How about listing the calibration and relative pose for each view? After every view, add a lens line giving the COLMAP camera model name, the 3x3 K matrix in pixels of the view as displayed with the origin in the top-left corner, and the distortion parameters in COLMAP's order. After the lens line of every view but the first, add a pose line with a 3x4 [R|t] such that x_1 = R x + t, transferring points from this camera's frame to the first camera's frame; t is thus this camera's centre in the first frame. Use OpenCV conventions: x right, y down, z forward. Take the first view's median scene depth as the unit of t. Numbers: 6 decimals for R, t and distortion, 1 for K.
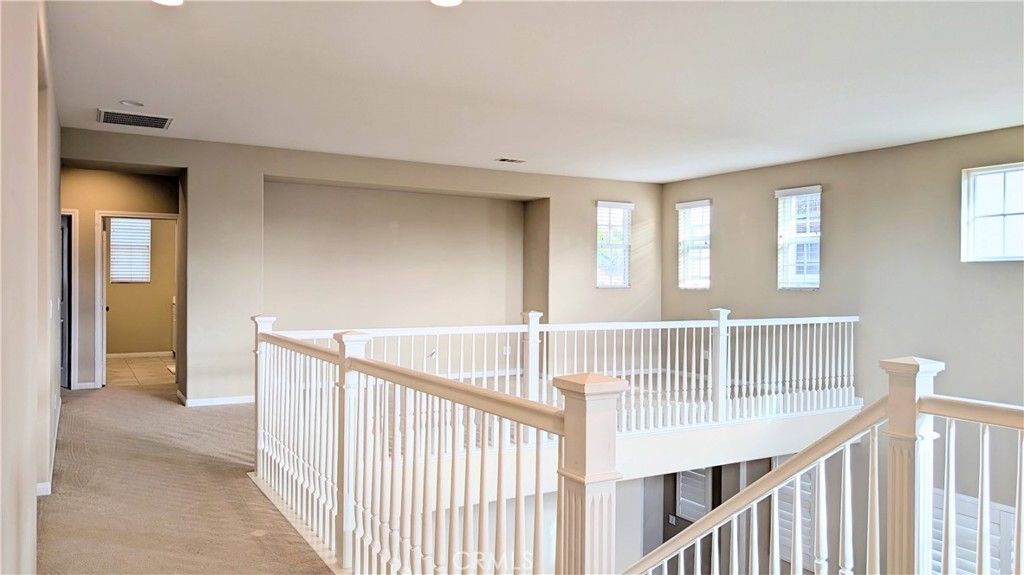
lens RADIAL K [[729.1, 0, 517.3], [0, 729.1, 284.8], [0, 0, 1]] dist [-0.040725, -0.002318]
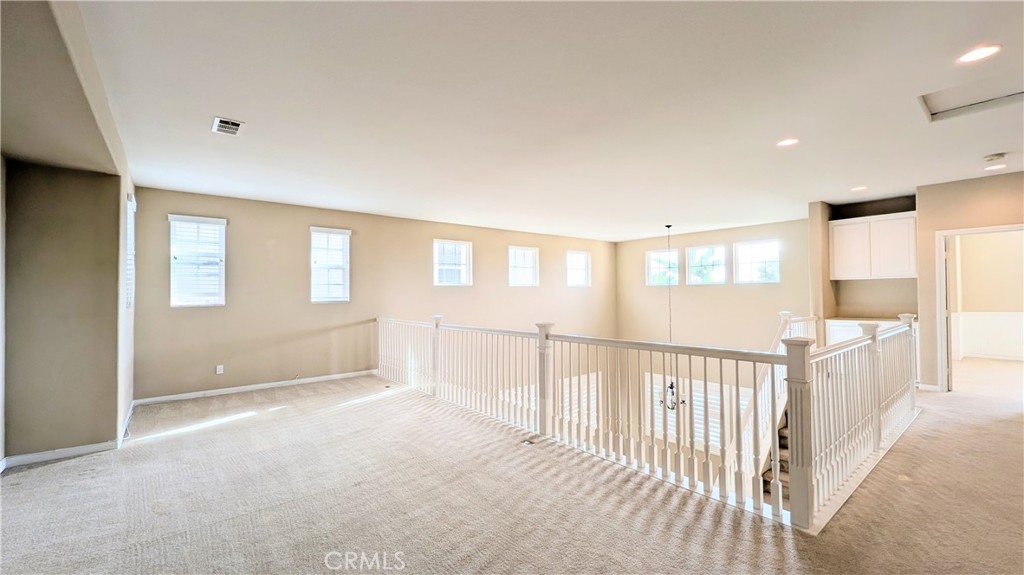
lens RADIAL K [[420.1, 0, 509.1], [0, 420.1, 282.6], [0, 0, 1]] dist [0.002635, 0.000880]
pose [[-0.144179, 0.023771, 0.989266, -0.377013], [0.011542, 0.999684, -0.022339, -0.008207], [-0.989484, 0.008197, -0.144407, 0.662880]]
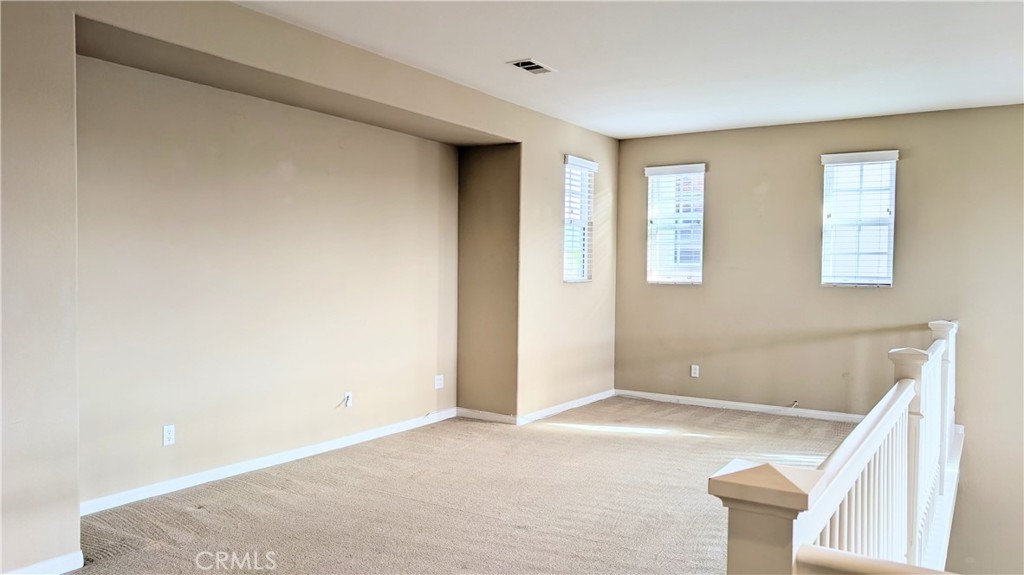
lens RADIAL K [[729.1, 0, 506.2], [0, 729.1, 286.7], [0, 0, 1]] dist [-0.040725, -0.002318]
pose [[0.900603, -0.003631, 0.434628, -0.234755], [-0.005510, 0.999789, 0.019769, -0.004735], [-0.434608, -0.020199, 0.900393, 0.401510]]
